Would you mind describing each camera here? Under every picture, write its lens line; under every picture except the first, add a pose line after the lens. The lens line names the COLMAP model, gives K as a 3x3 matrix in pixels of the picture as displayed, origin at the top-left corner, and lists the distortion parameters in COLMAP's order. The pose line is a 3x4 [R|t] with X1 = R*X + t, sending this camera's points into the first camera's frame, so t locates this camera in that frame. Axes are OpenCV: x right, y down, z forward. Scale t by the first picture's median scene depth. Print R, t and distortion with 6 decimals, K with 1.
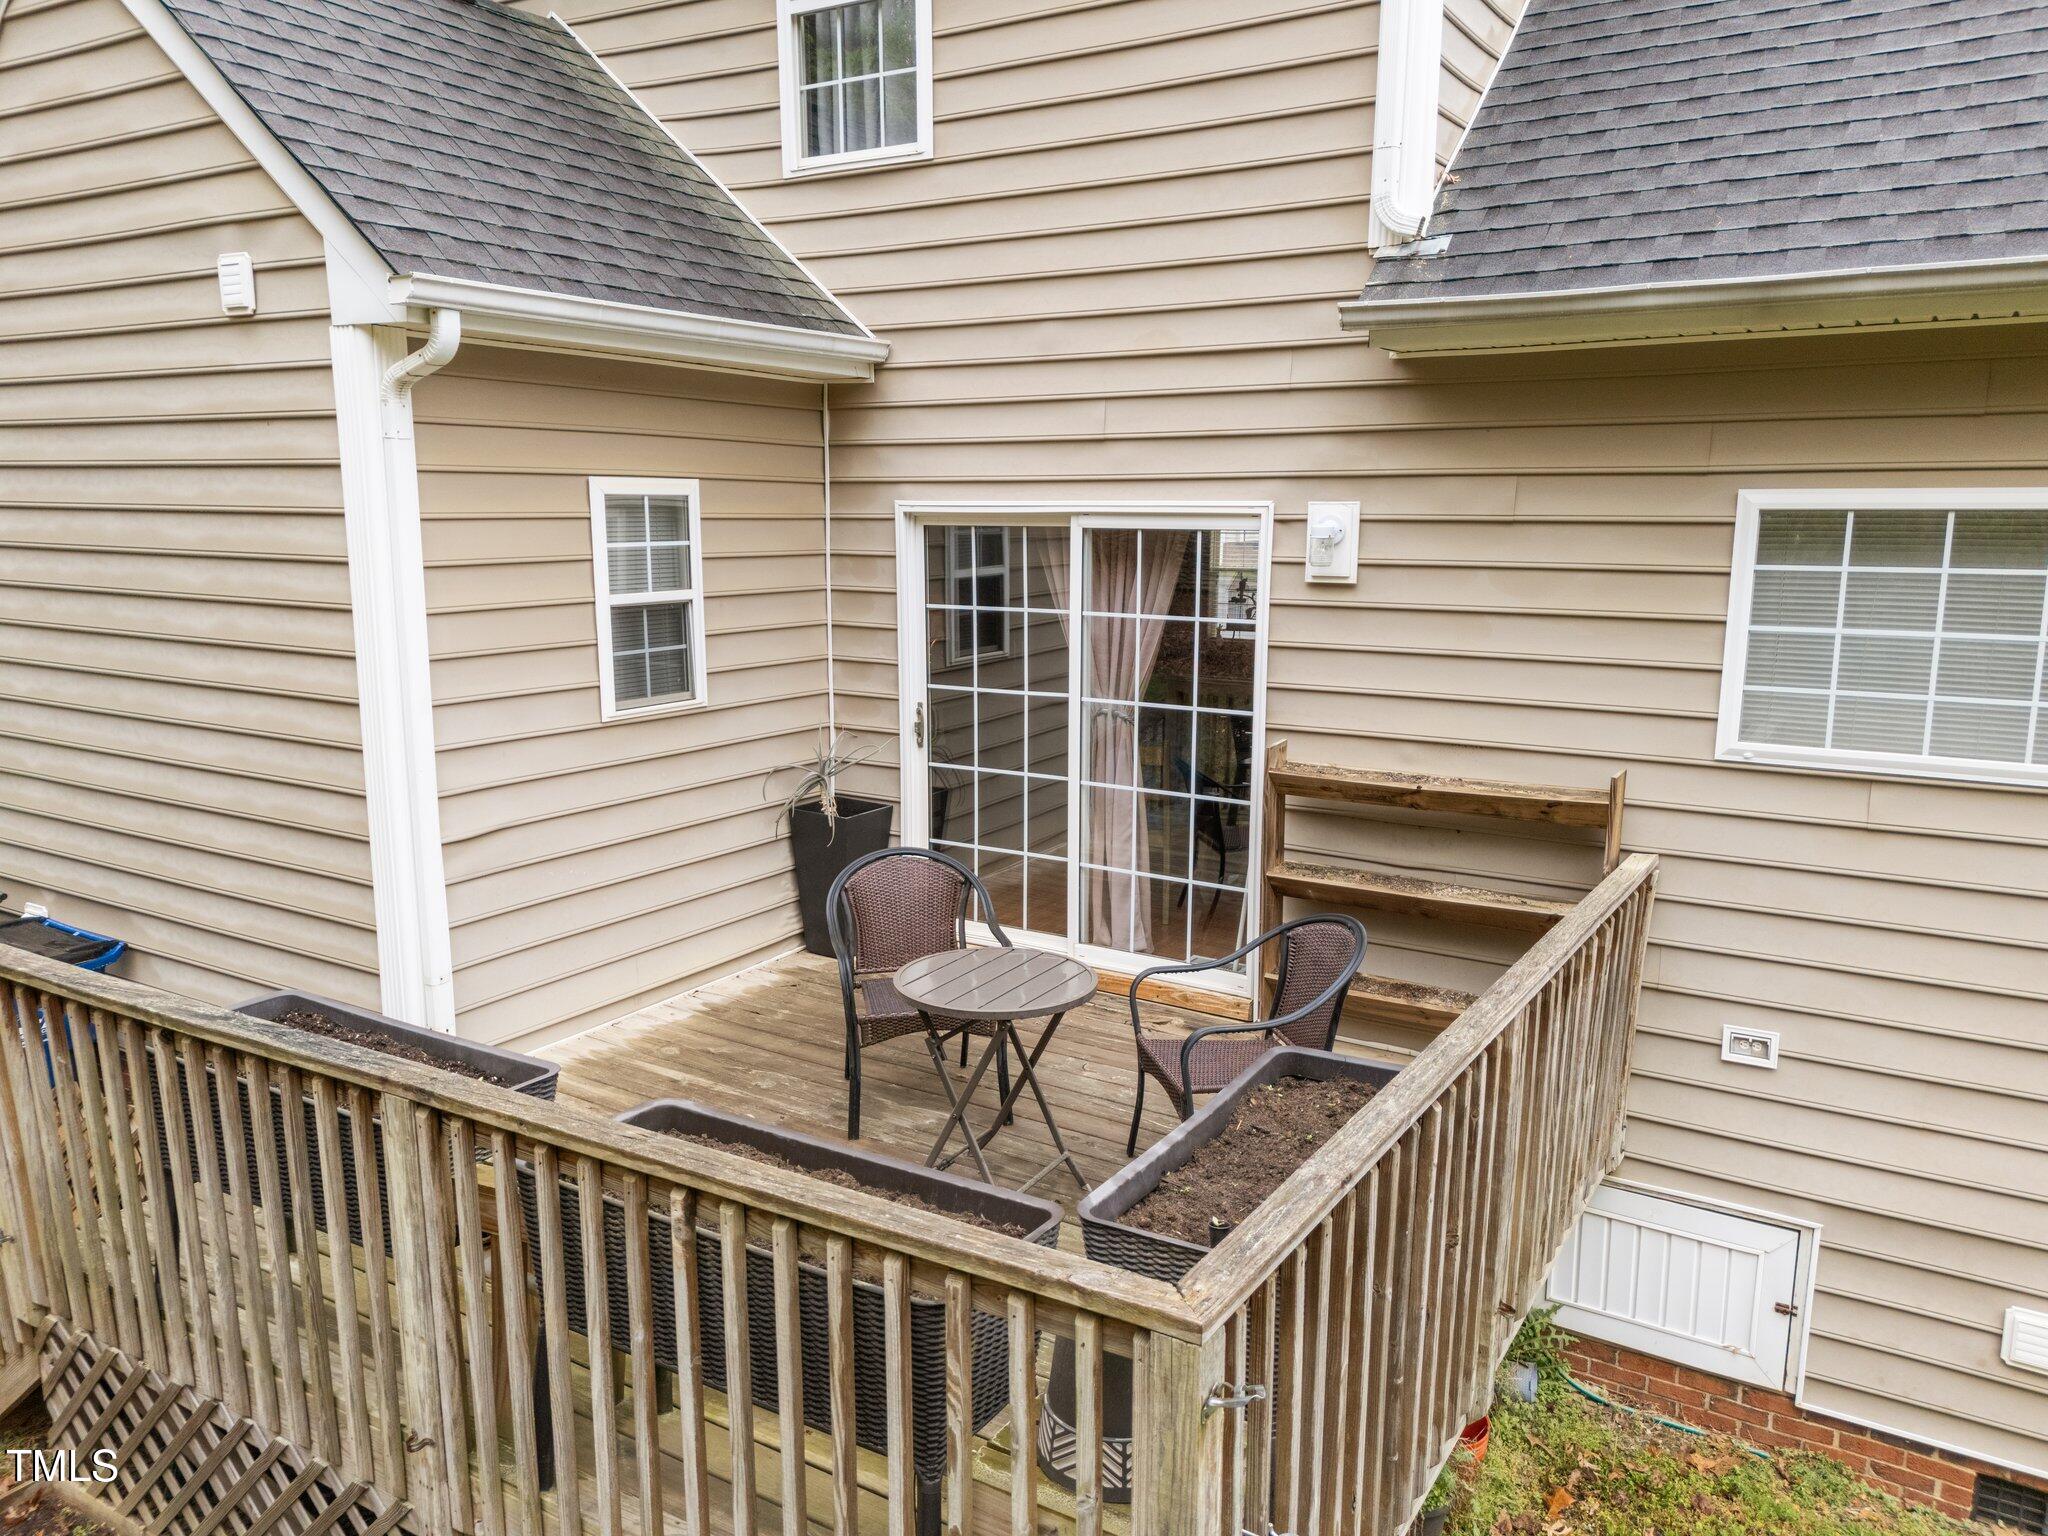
lens RADIAL K [[1517.5, 0, 1037.3], [0, 1517.5, 772.2], [0, 0, 1]] dist [0.114085, -0.135780]
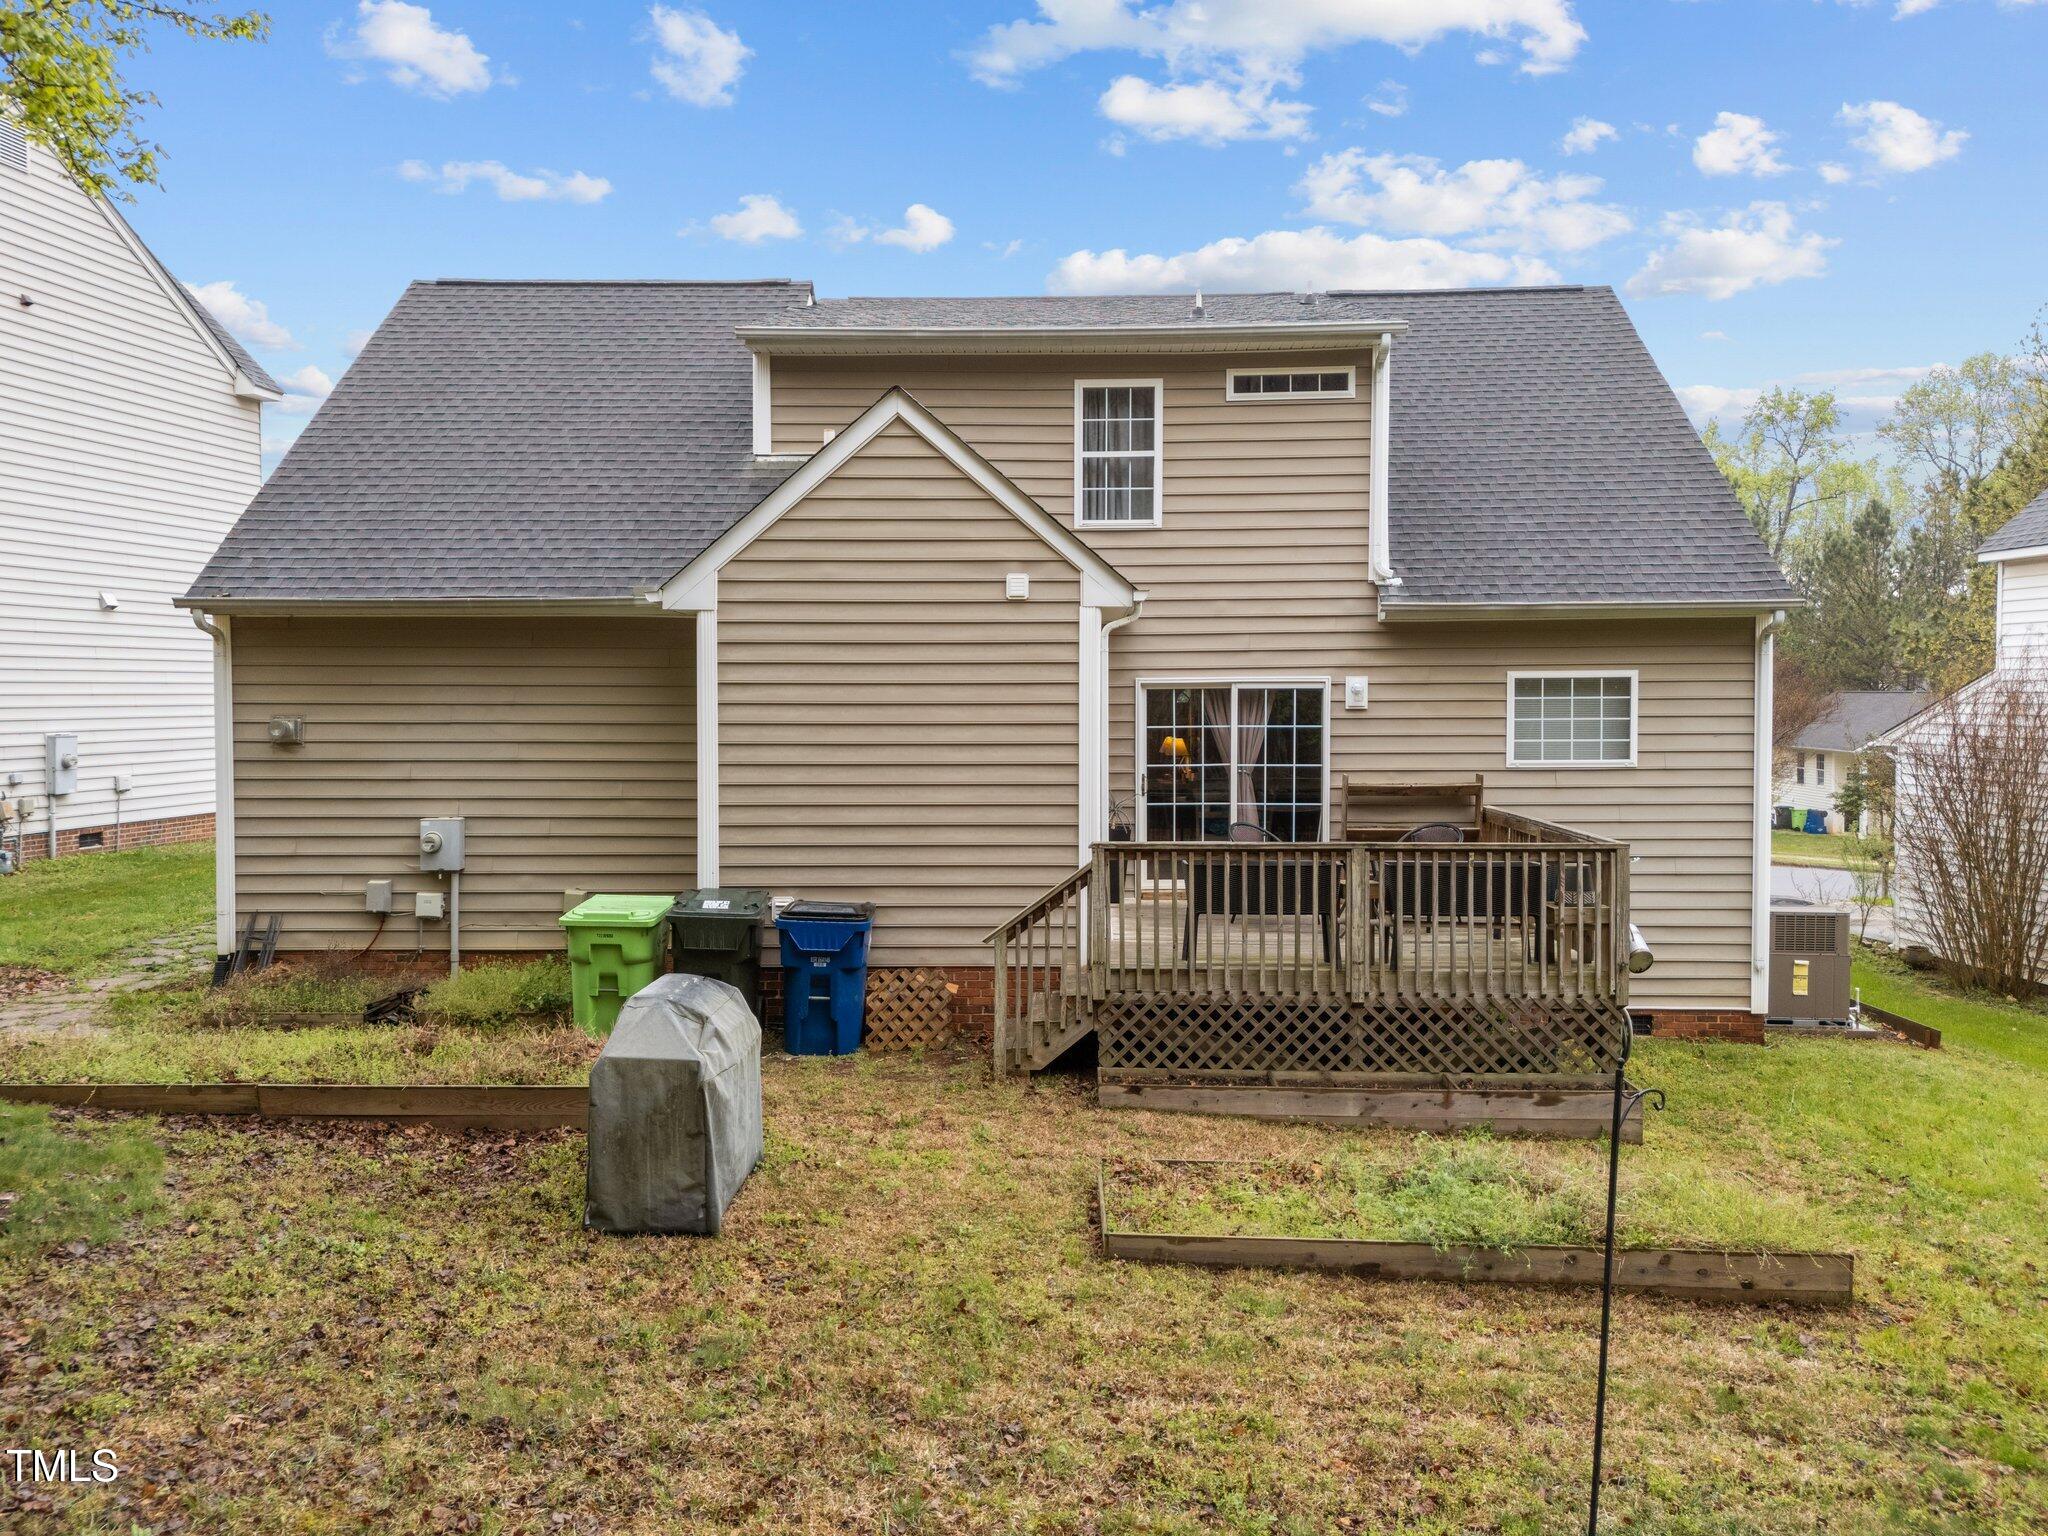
lens RADIAL K [[1517.5, 0, 1037.3], [0, 1517.5, 772.2], [0, 0, 1]] dist [0.114085, -0.135780]
pose [[0.861009, -0.033766, 0.507467, -1.513548], [0.096928, 0.990400, -0.098555, 0.170272], [-0.499268, 0.134045, 0.856016, -0.839985]]
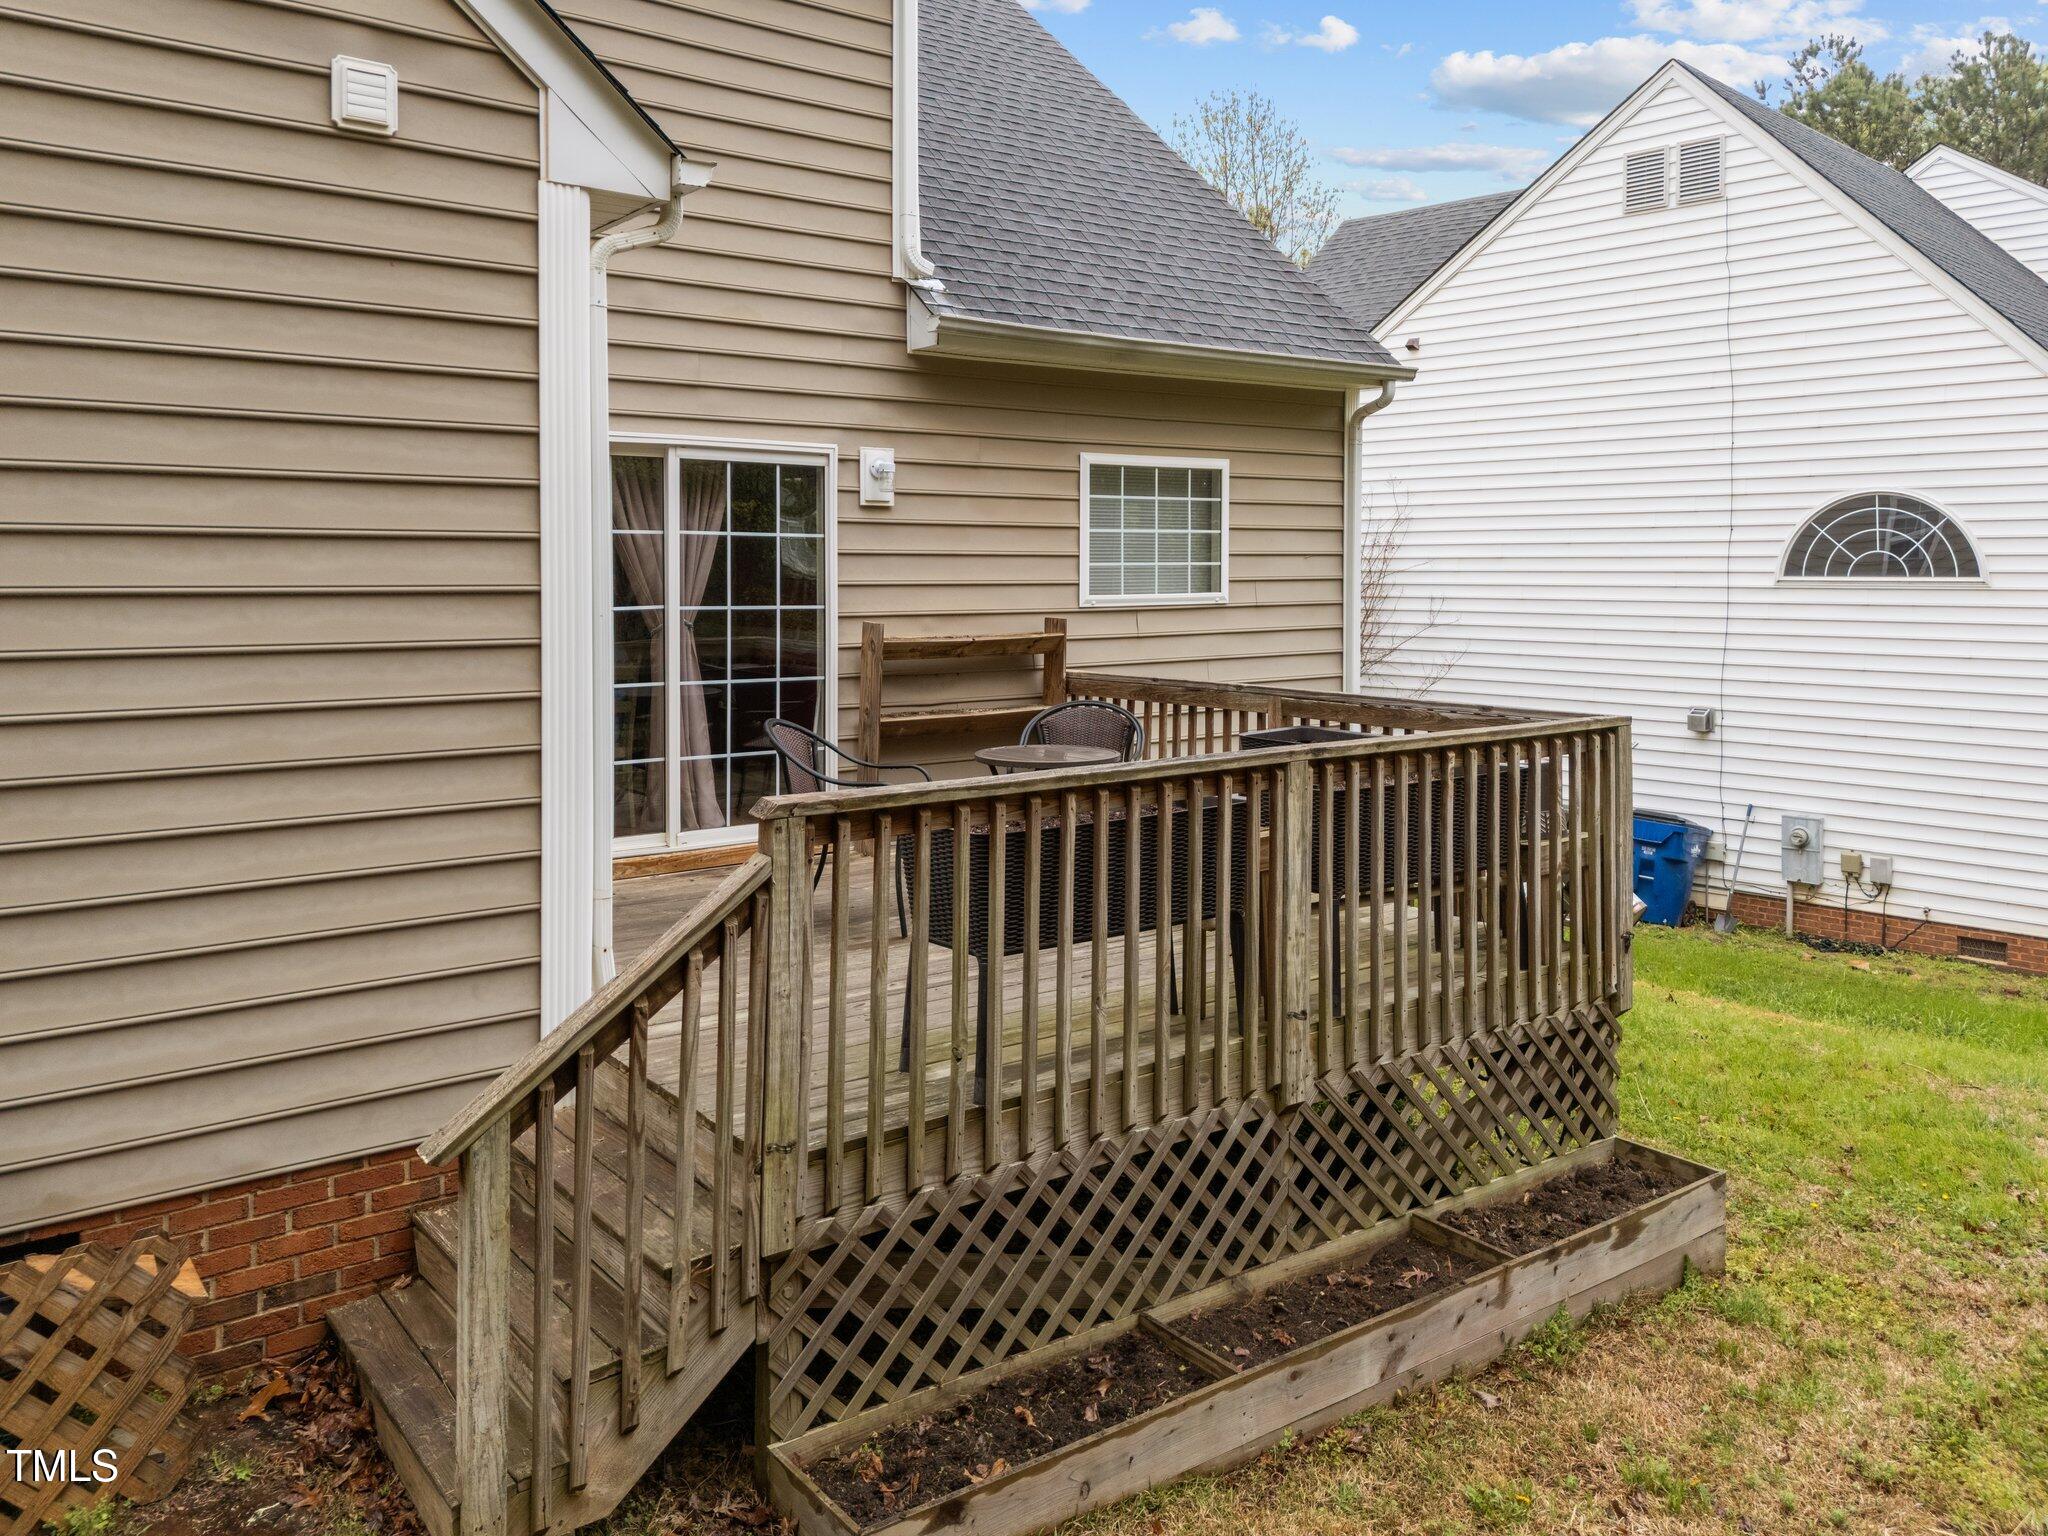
lens RADIAL K [[1556.1, 0, 1027.8], [0, 1556.1, 616.7], [0, 0, 1]] dist [0.035918, -0.007043]
pose [[0.363394, -0.033271, 0.931041, -1.079654], [0.166493, 0.985593, -0.029763, 0.039424], [-0.916638, 0.165827, 0.363698, 0.384135]]
